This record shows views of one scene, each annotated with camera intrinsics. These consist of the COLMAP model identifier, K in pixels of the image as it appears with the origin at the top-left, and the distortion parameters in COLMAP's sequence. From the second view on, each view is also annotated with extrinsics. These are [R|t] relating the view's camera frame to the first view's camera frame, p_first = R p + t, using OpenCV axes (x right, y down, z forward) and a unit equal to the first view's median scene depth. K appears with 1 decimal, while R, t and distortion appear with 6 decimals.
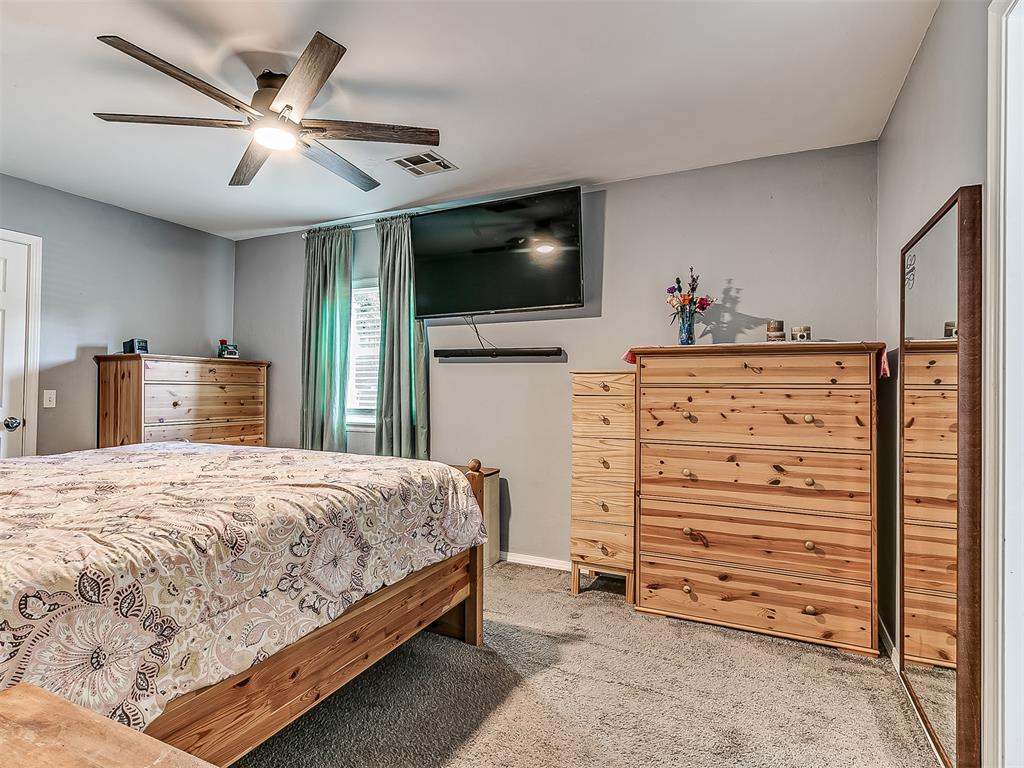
lens RADIAL K [[563.0, 0, 509.0], [0, 563.0, 379.8], [0, 0, 1]] dist [0.001302, -0.001482]
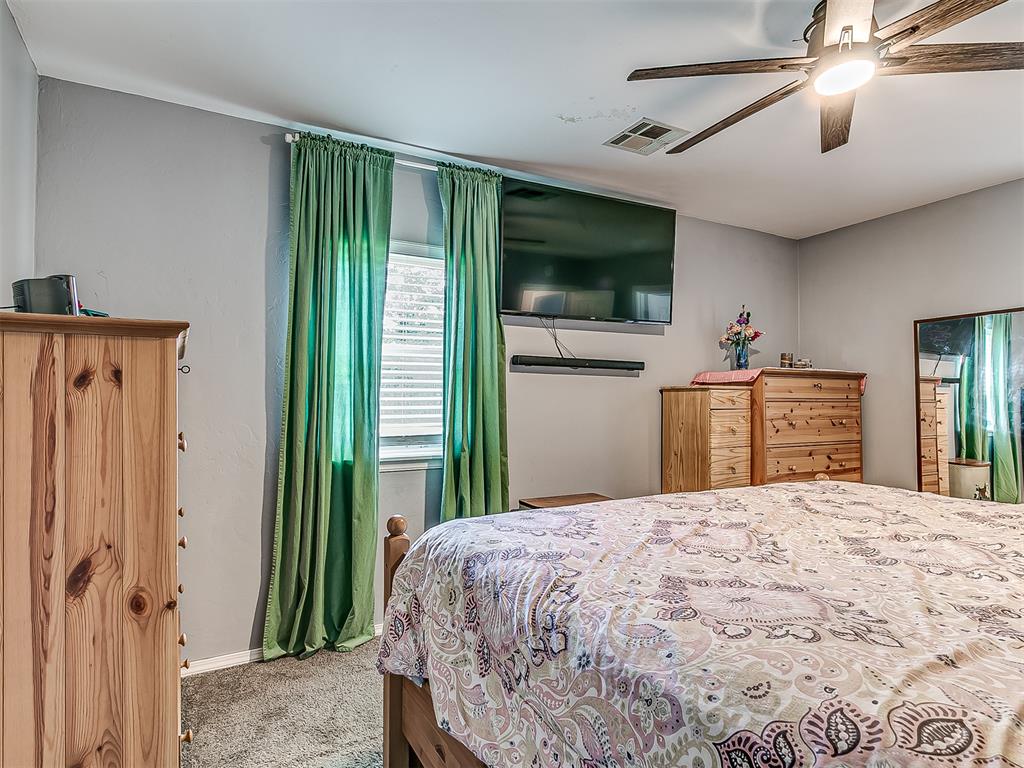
lens RADIAL K [[563.0, 0, 509.5], [0, 563.0, 392.6], [0, 0, 1]] dist [0.001302, -0.001482]
pose [[0.591196, 0.006613, 0.806501, -0.792831], [-0.006676, 0.999972, -0.003305, 0.001544], [-0.806500, -0.003430, 0.591224, 0.555893]]
